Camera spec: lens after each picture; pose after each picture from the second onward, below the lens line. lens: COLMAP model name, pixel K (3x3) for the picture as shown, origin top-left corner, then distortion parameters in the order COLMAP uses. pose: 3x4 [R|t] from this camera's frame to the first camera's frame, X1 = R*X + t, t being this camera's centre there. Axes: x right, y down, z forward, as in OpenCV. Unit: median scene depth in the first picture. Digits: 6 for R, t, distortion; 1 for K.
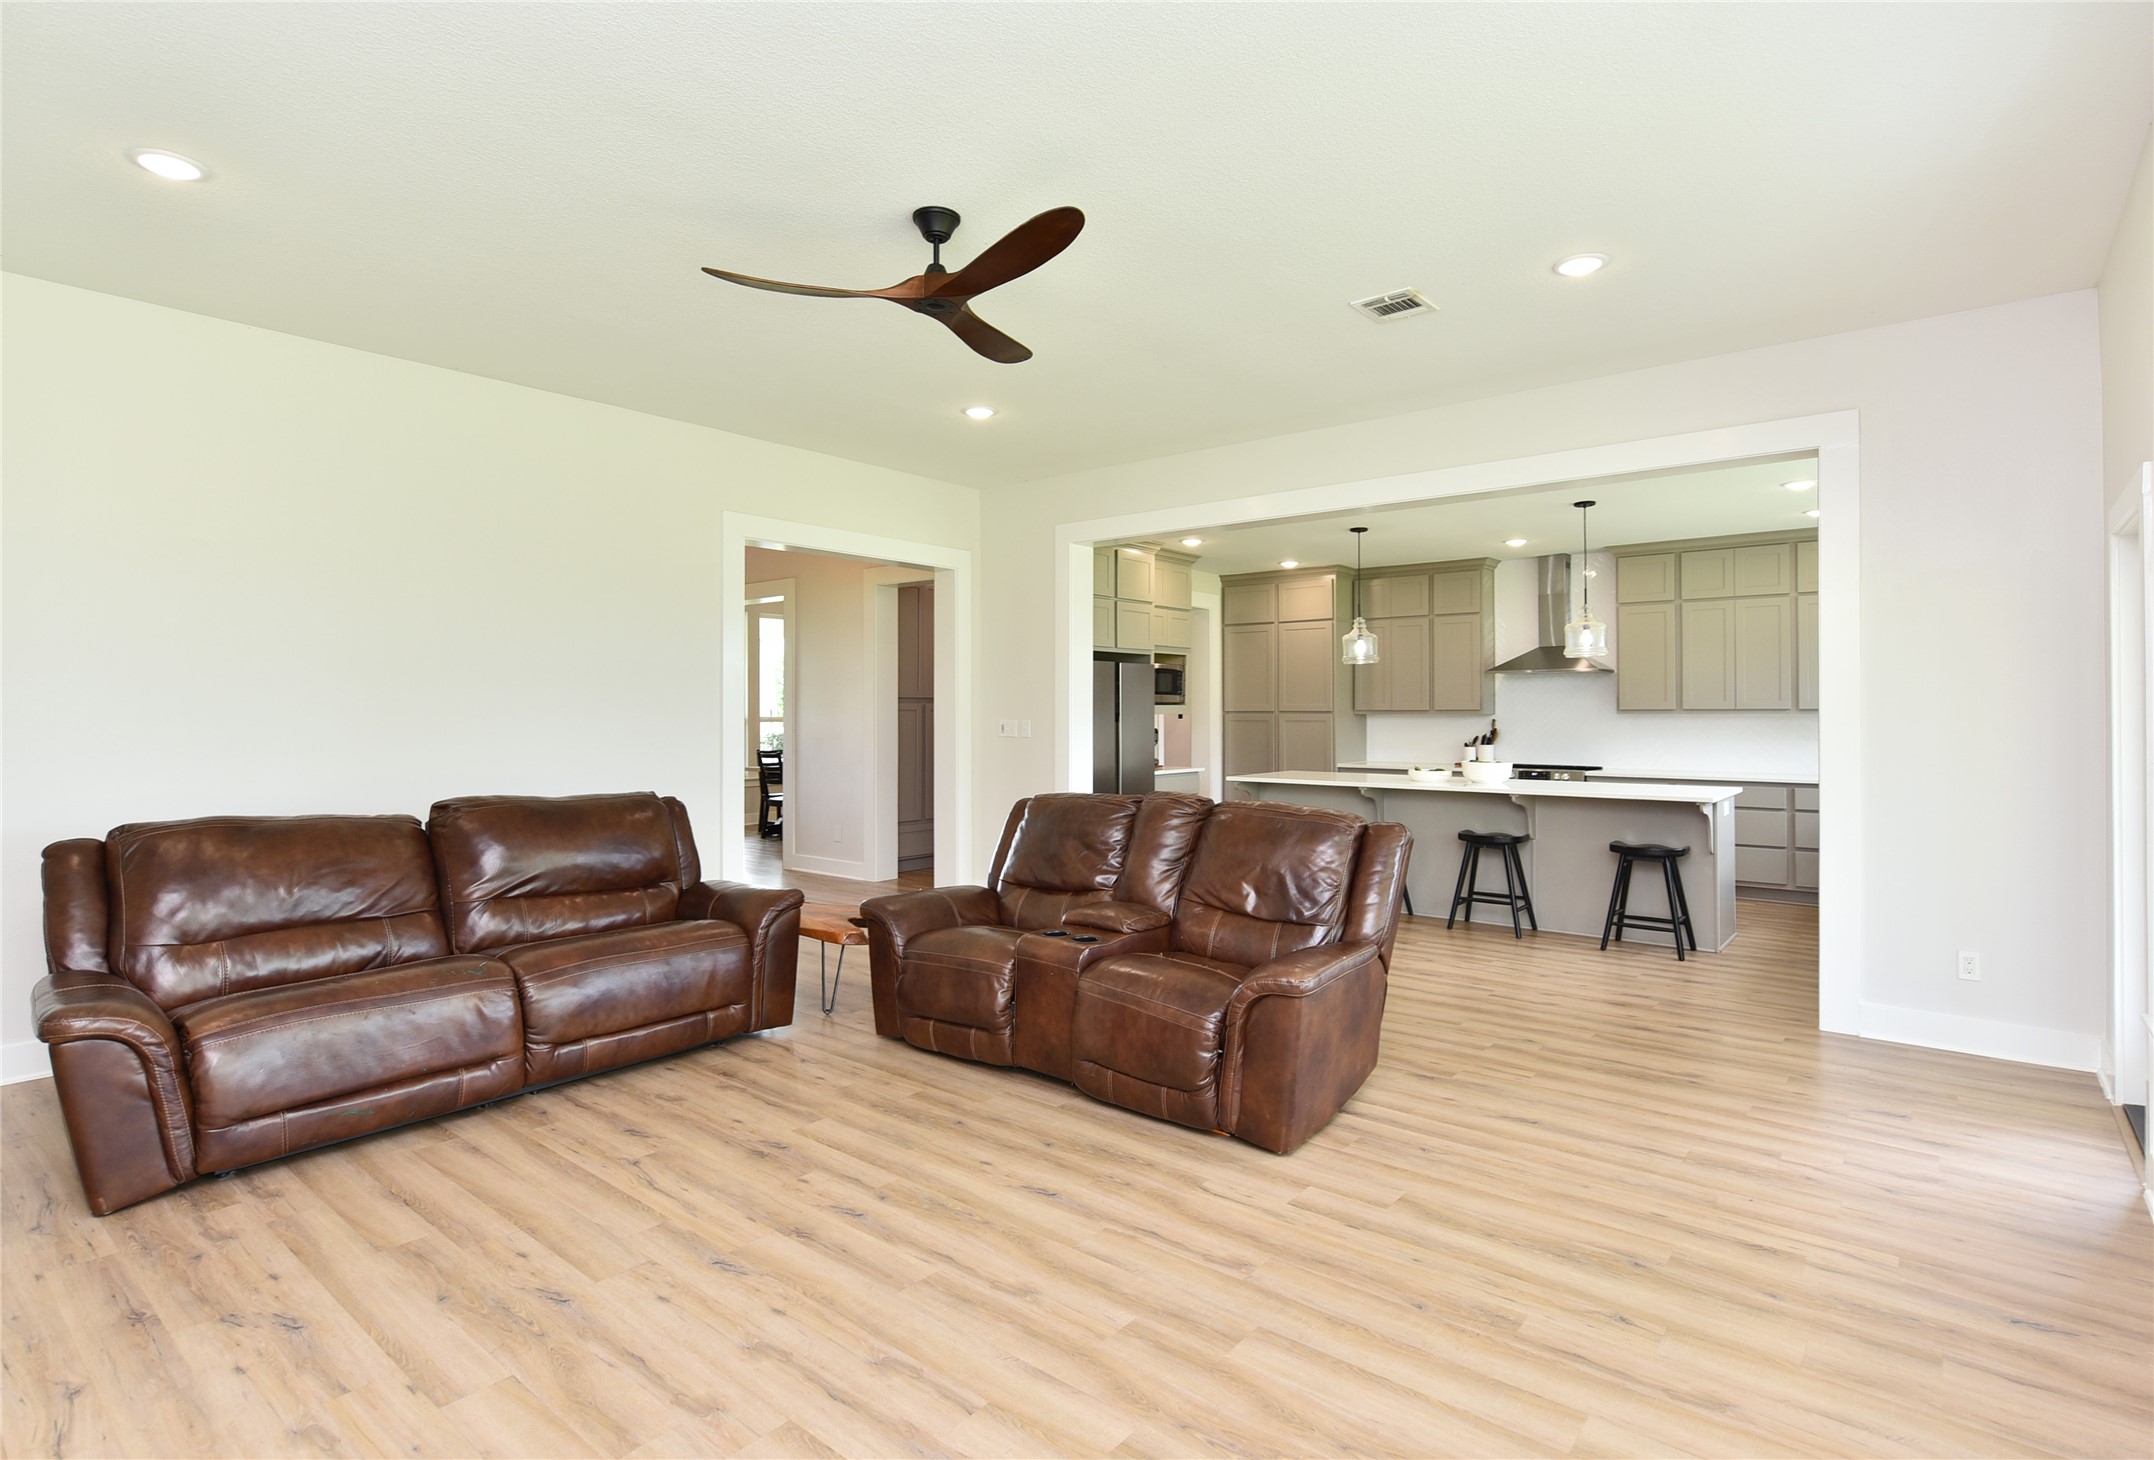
lens RADIAL K [[1059.3, 0, 1088.7], [0, 1059.3, 711.2], [0, 0, 1]] dist [0.005756, -0.002292]
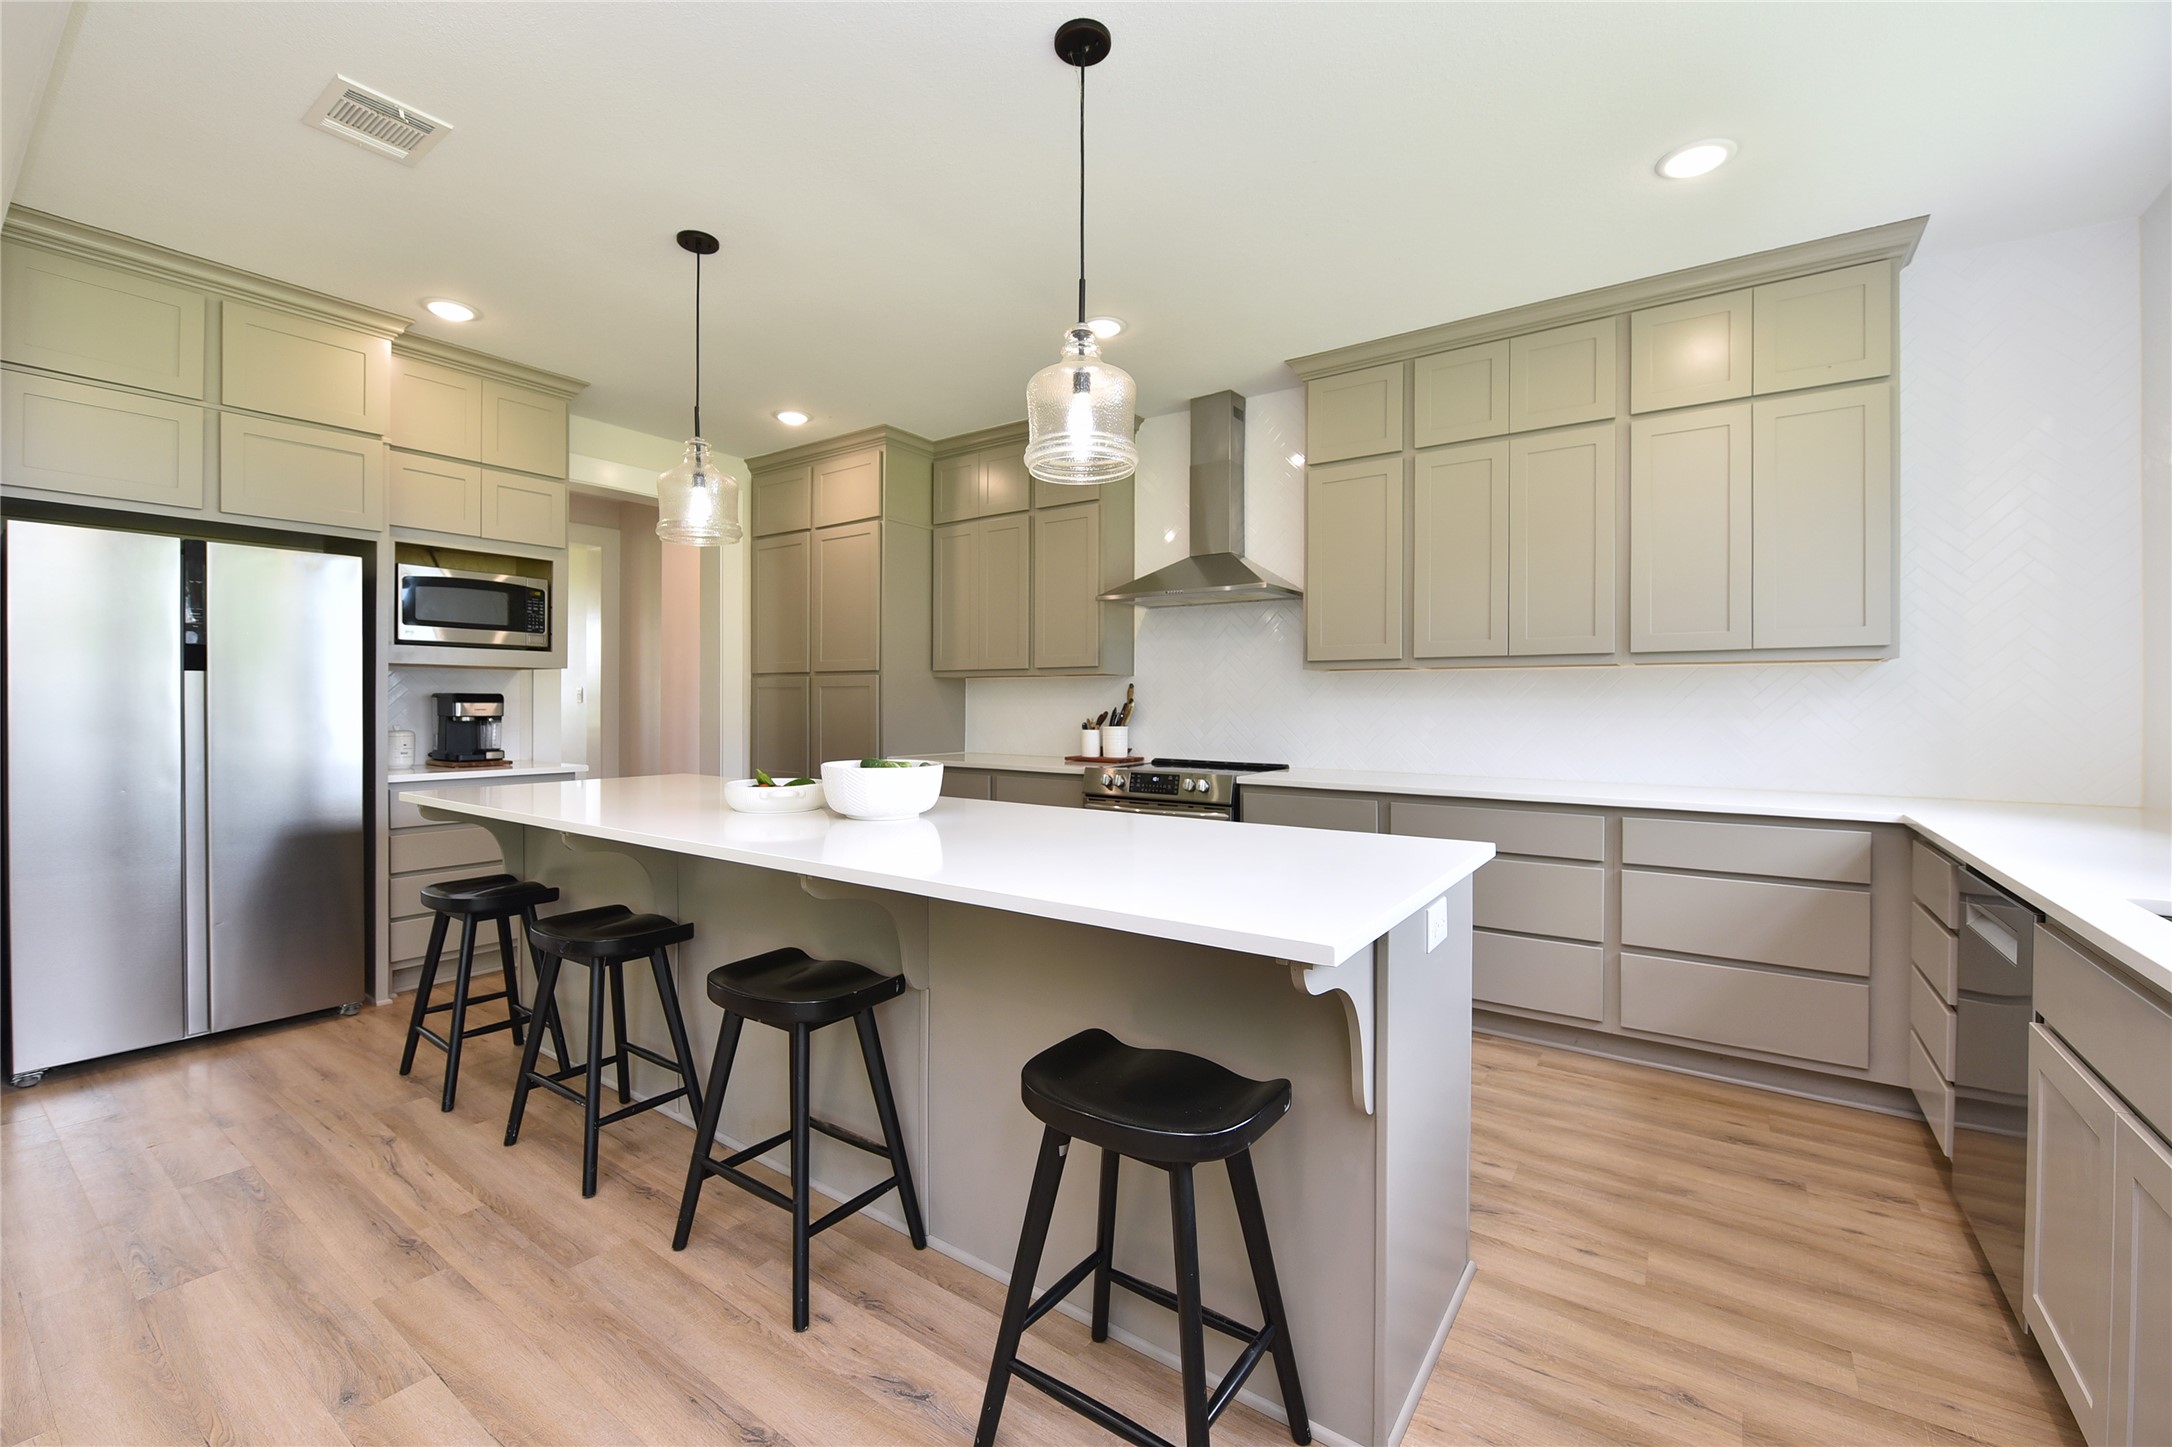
lens RADIAL K [[889.1, 0, 1079.4], [0, 889.1, 713.9], [0, 0, 1]] dist [0.000948, 0.000415]
pose [[0.998103, 0.005398, 0.061333, 0.337314], [-0.006138, 0.999911, 0.011884, 0.019720], [-0.061264, -0.012238, 0.998047, 0.523606]]
